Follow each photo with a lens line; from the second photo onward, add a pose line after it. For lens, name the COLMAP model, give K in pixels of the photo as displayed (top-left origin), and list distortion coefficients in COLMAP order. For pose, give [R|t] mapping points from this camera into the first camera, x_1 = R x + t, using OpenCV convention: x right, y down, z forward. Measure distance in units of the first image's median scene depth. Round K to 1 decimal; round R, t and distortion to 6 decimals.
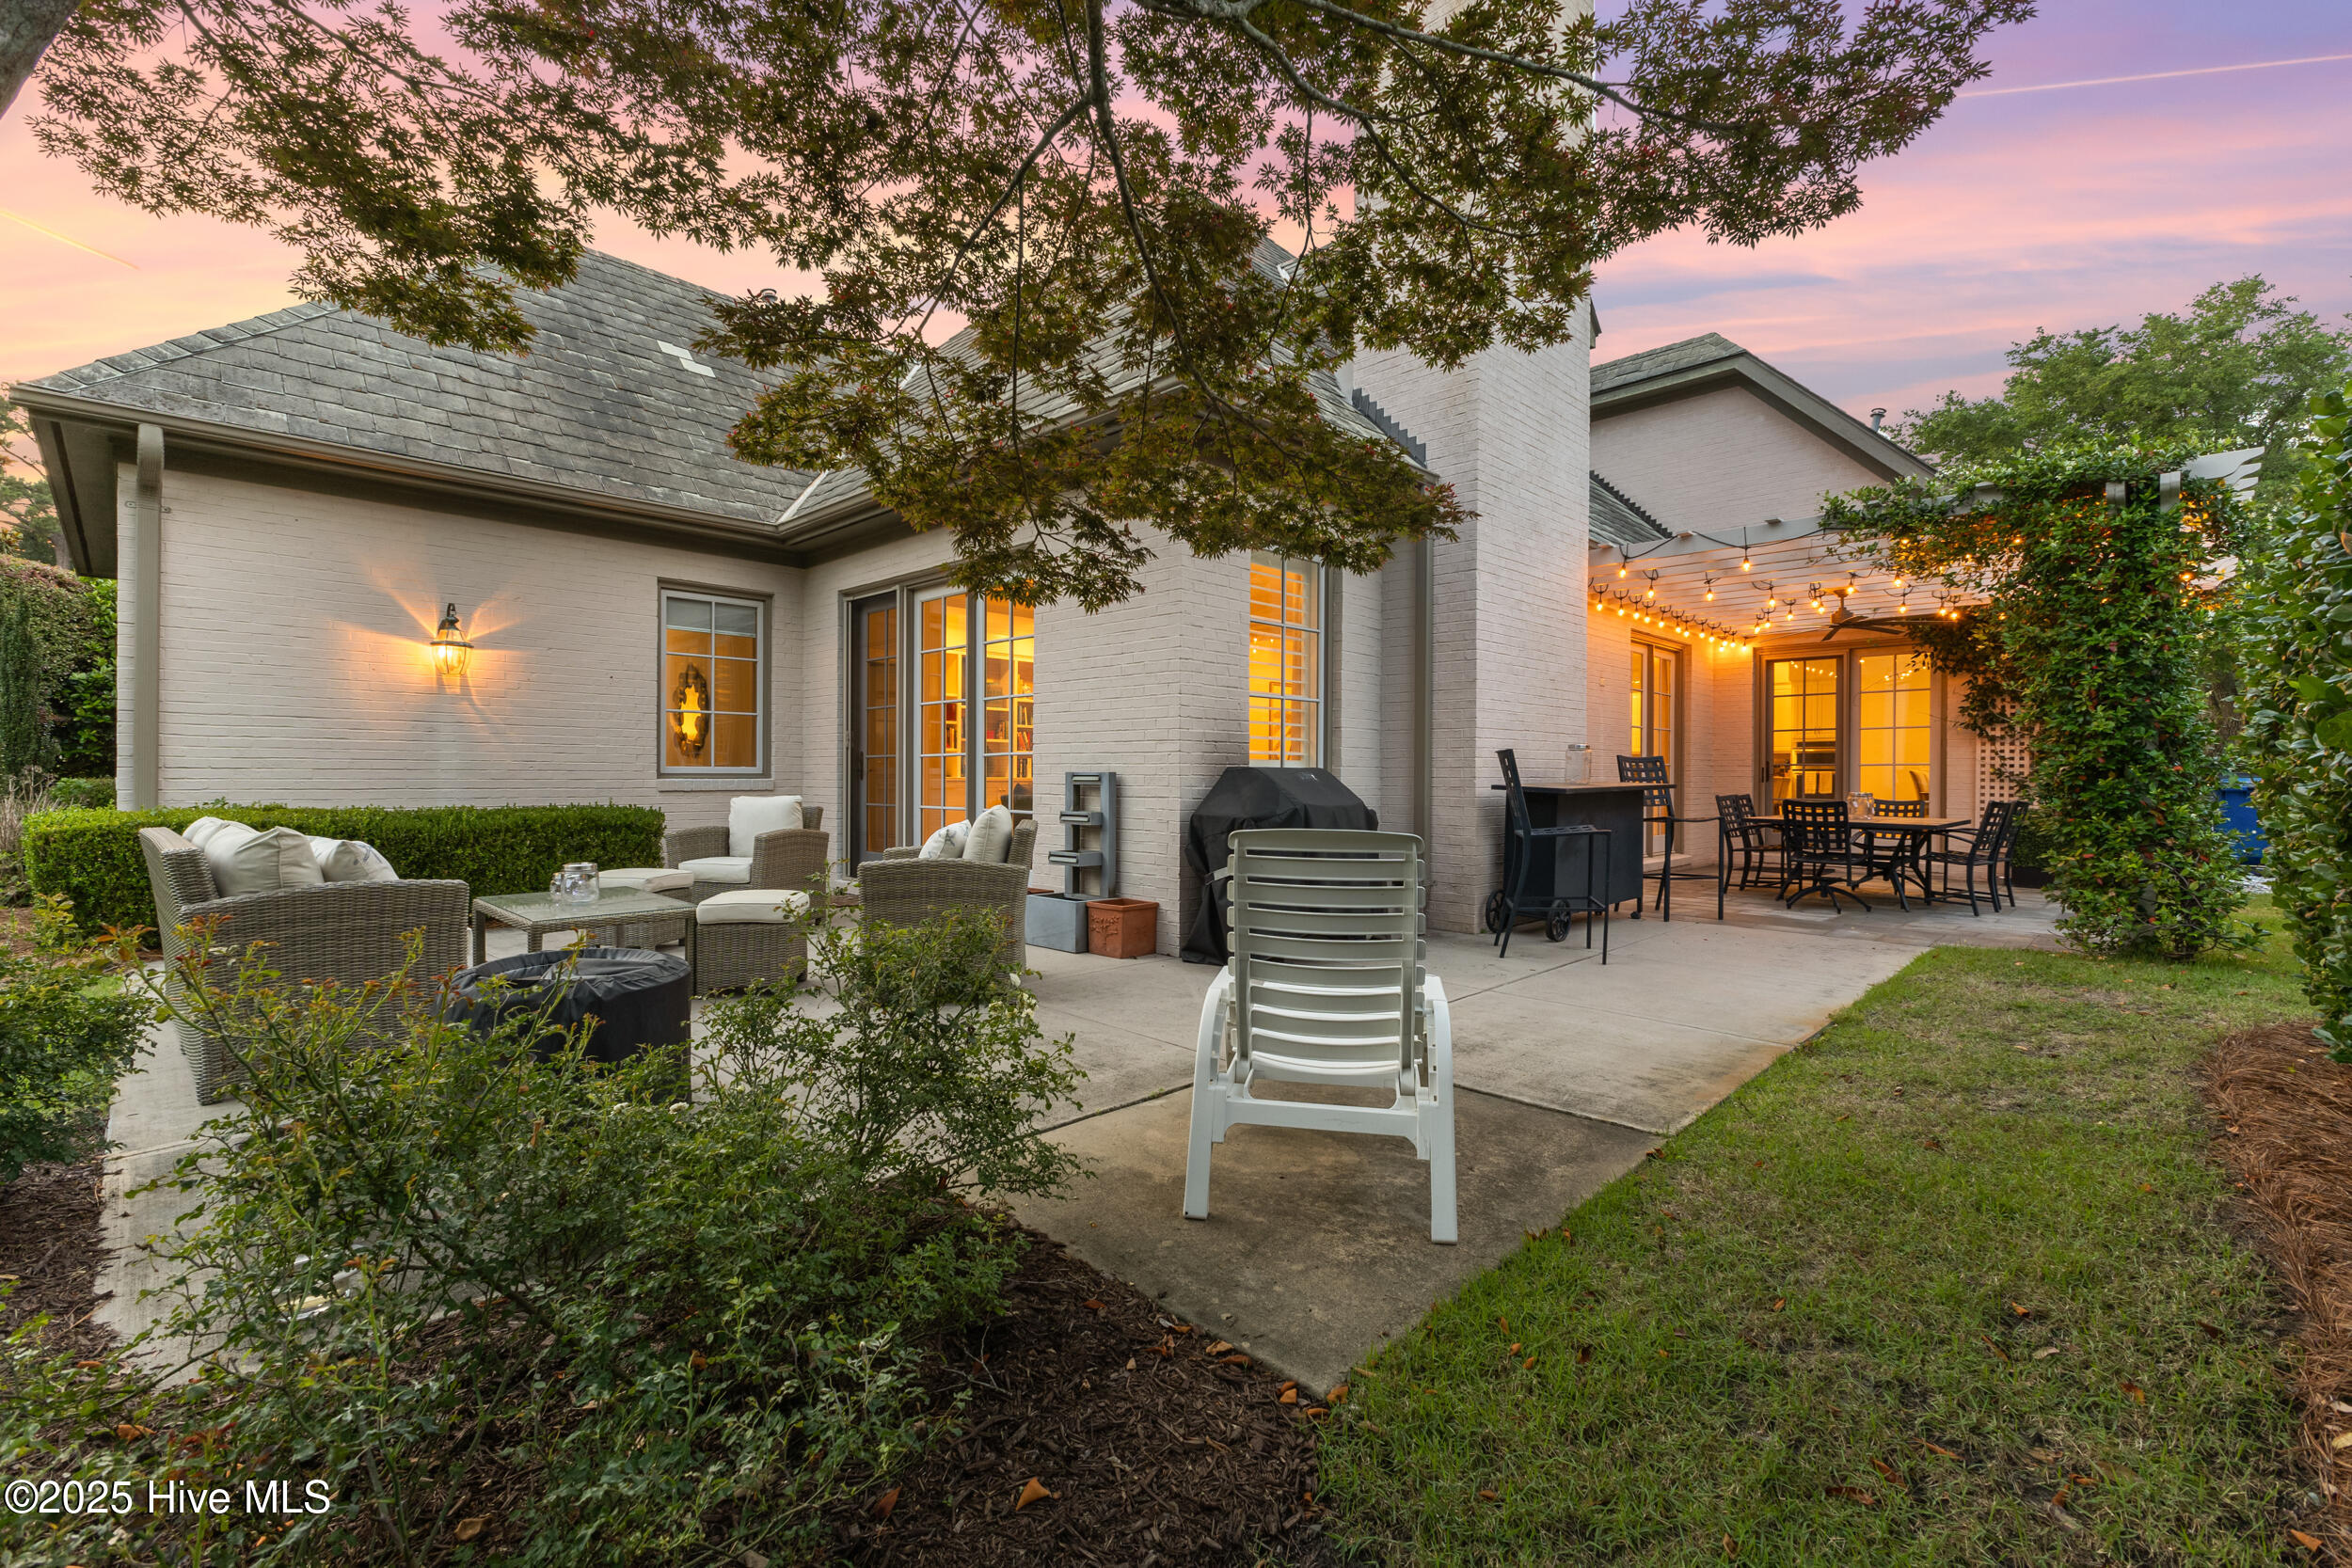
lens RADIAL K [[1010.5, 0, 1184.3], [0, 1010.5, 786.1], [0, 0, 1]] dist [0.015773, -0.000978]
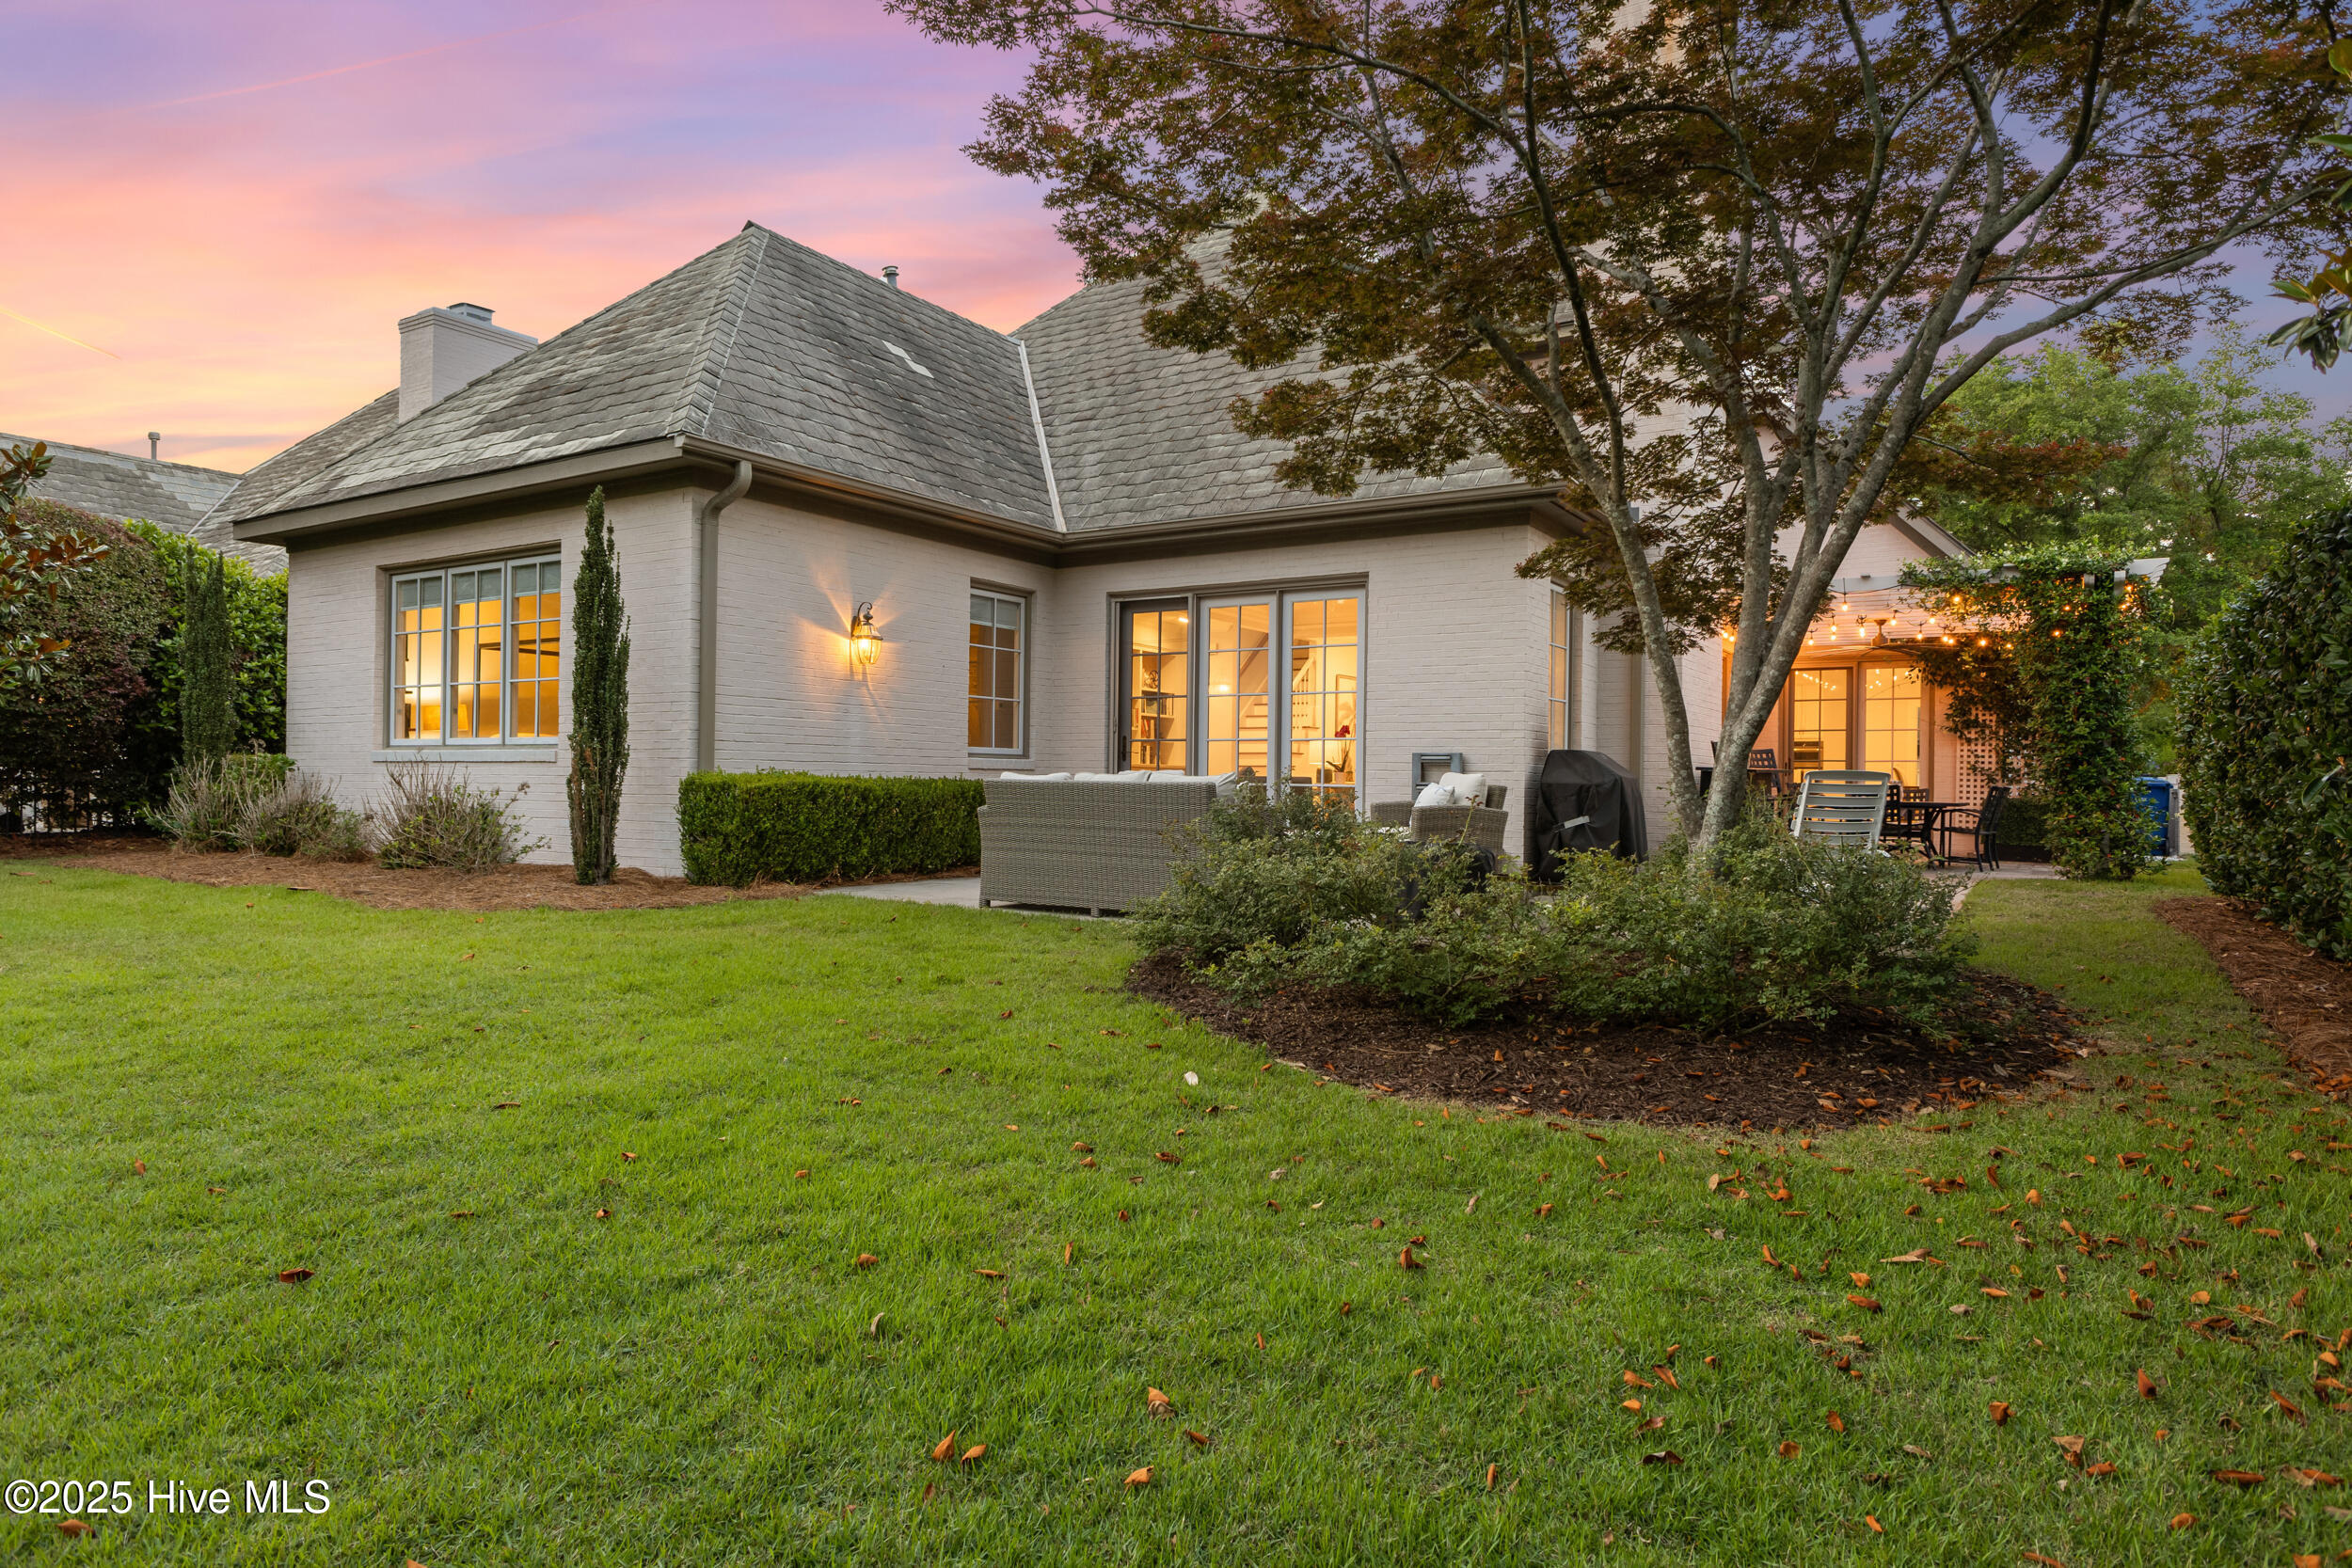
lens RADIAL K [[1352.2, 0, 1175.0], [0, 1352.2, 789.9], [0, 0, 1]] dist [0.011264, -0.007369]
pose [[0.978495, 0.007153, 0.206146, -0.684914], [-0.006491, 0.999971, -0.003889, 0.037150], [-0.206168, 0.002467, 0.978514, -0.572264]]
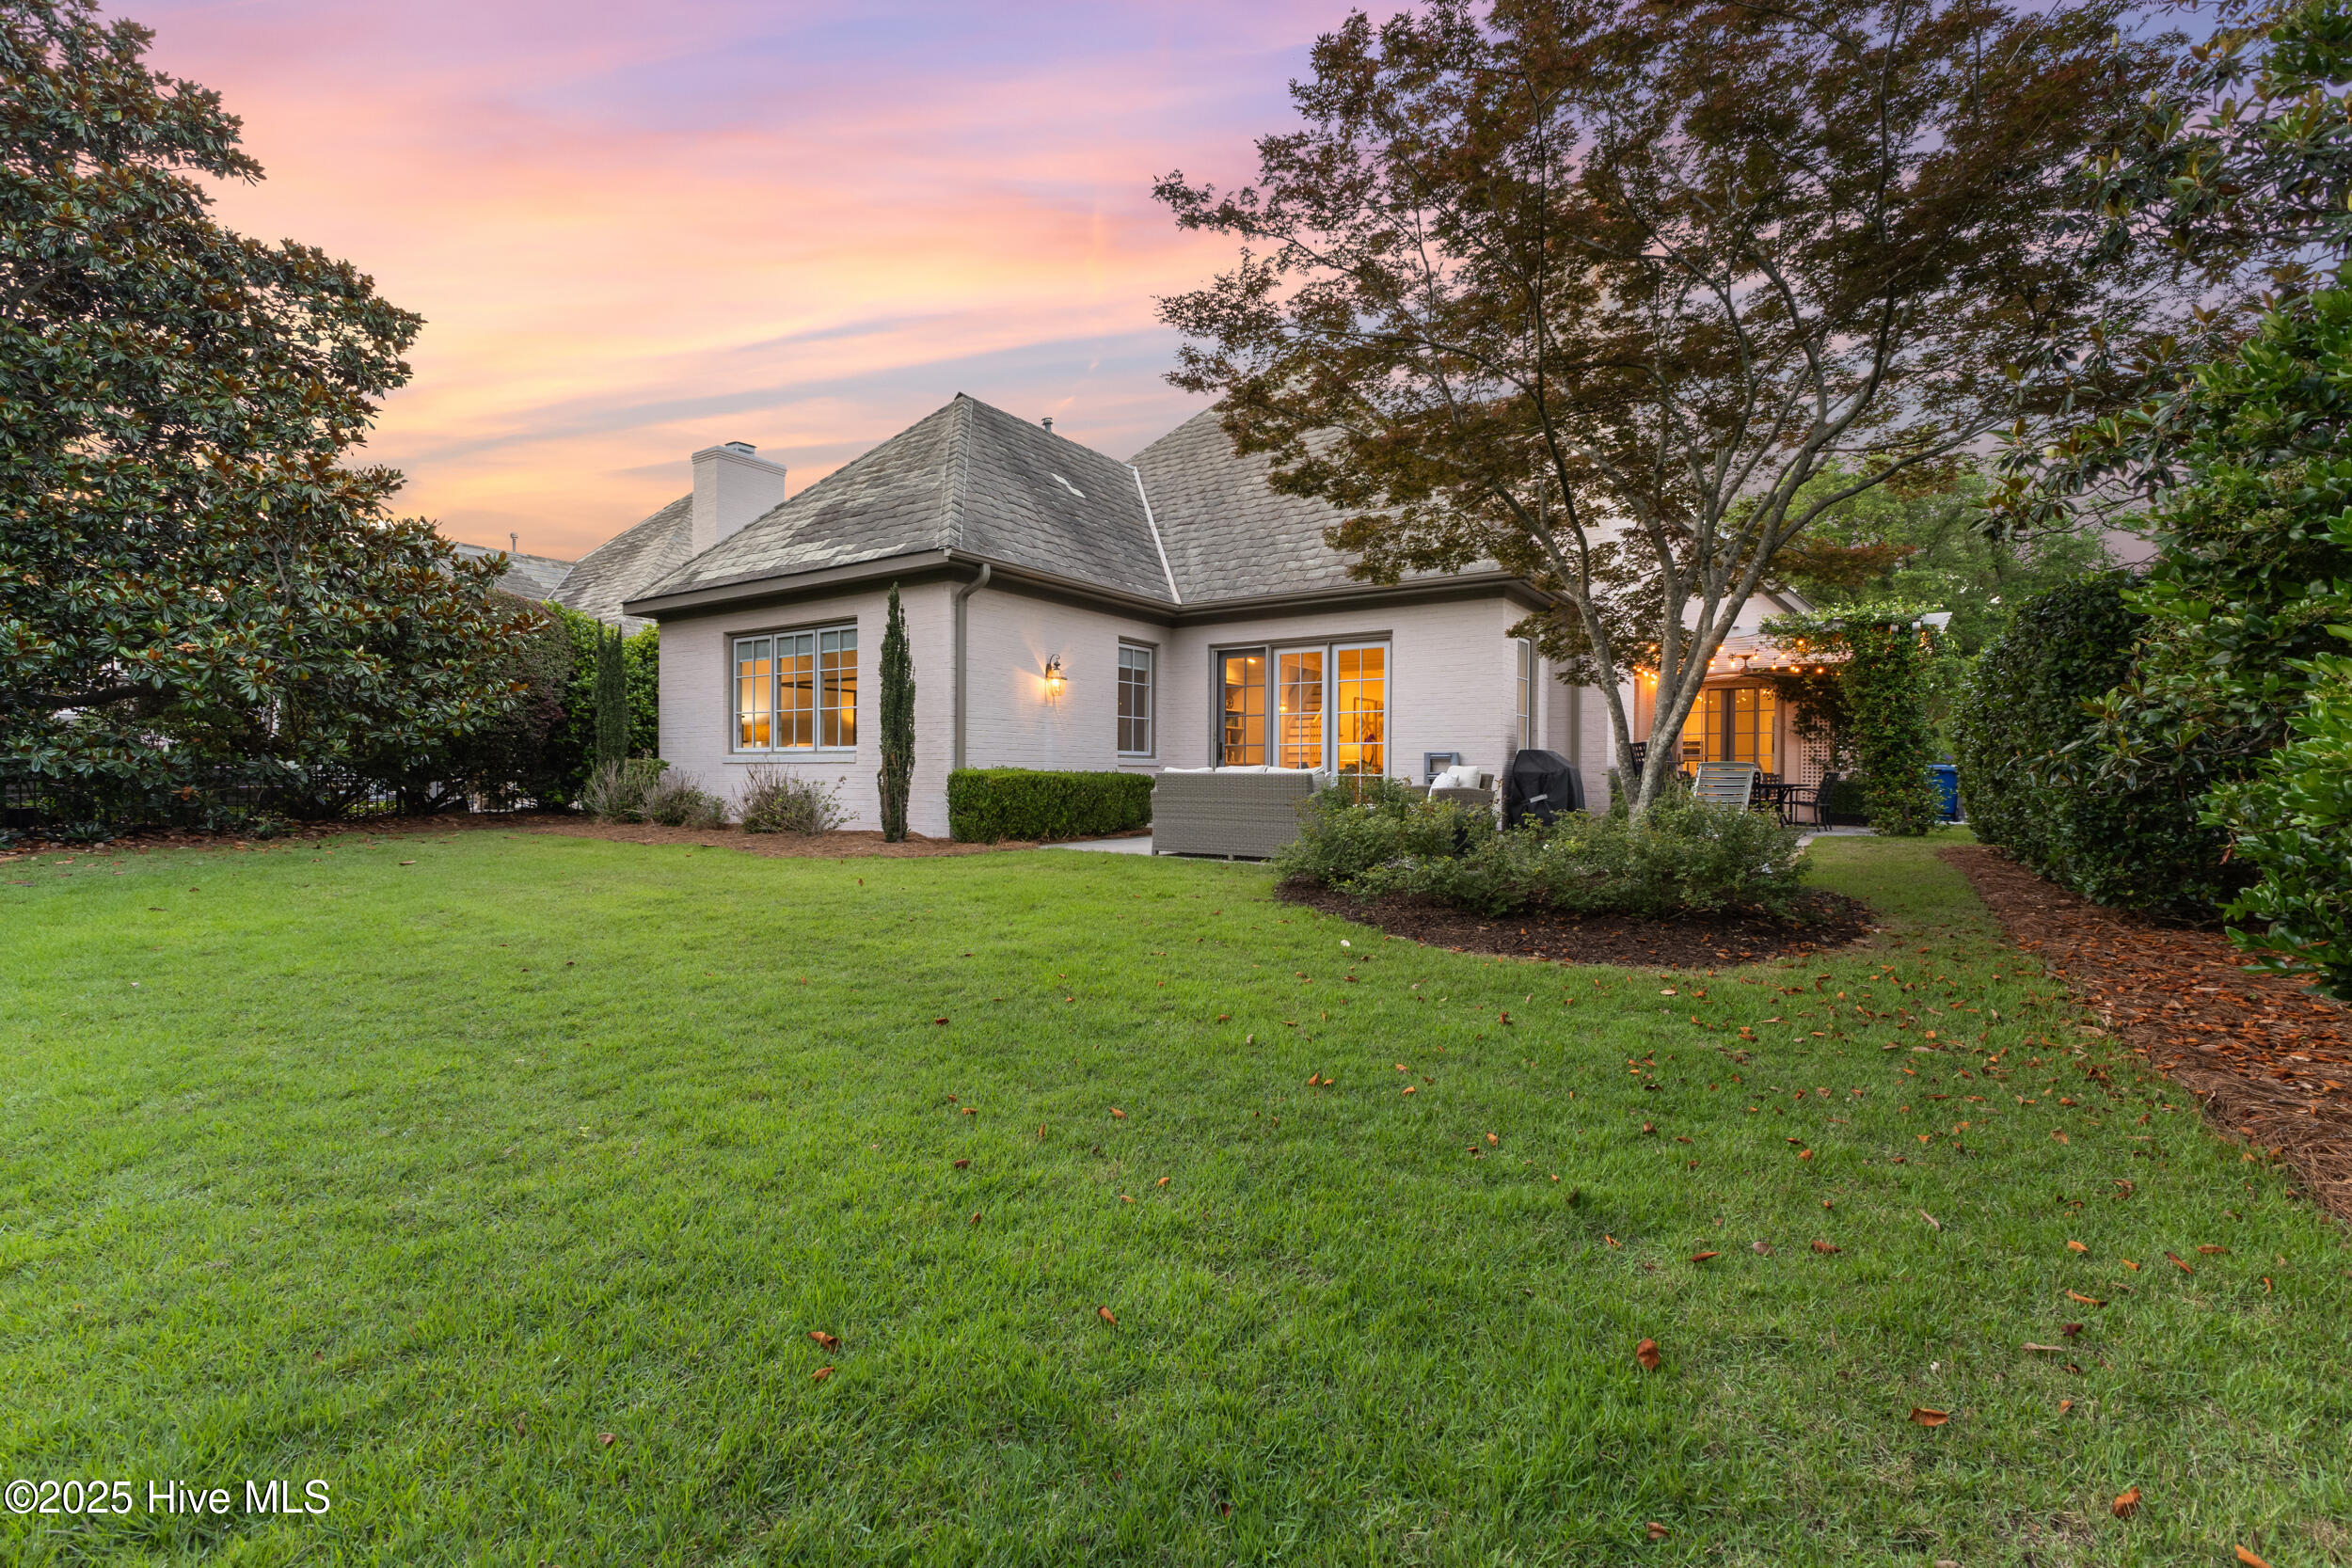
lens RADIAL K [[1010.5, 0, 1177.2], [0, 1010.5, 786.4], [0, 0, 1]] dist [0.015773, -0.000978]
pose [[0.984043, -0.000591, 0.177929, -0.814367], [0.000217, 0.999998, 0.002125, 0.041062], [-0.177930, -0.002053, 0.984041, -0.720966]]
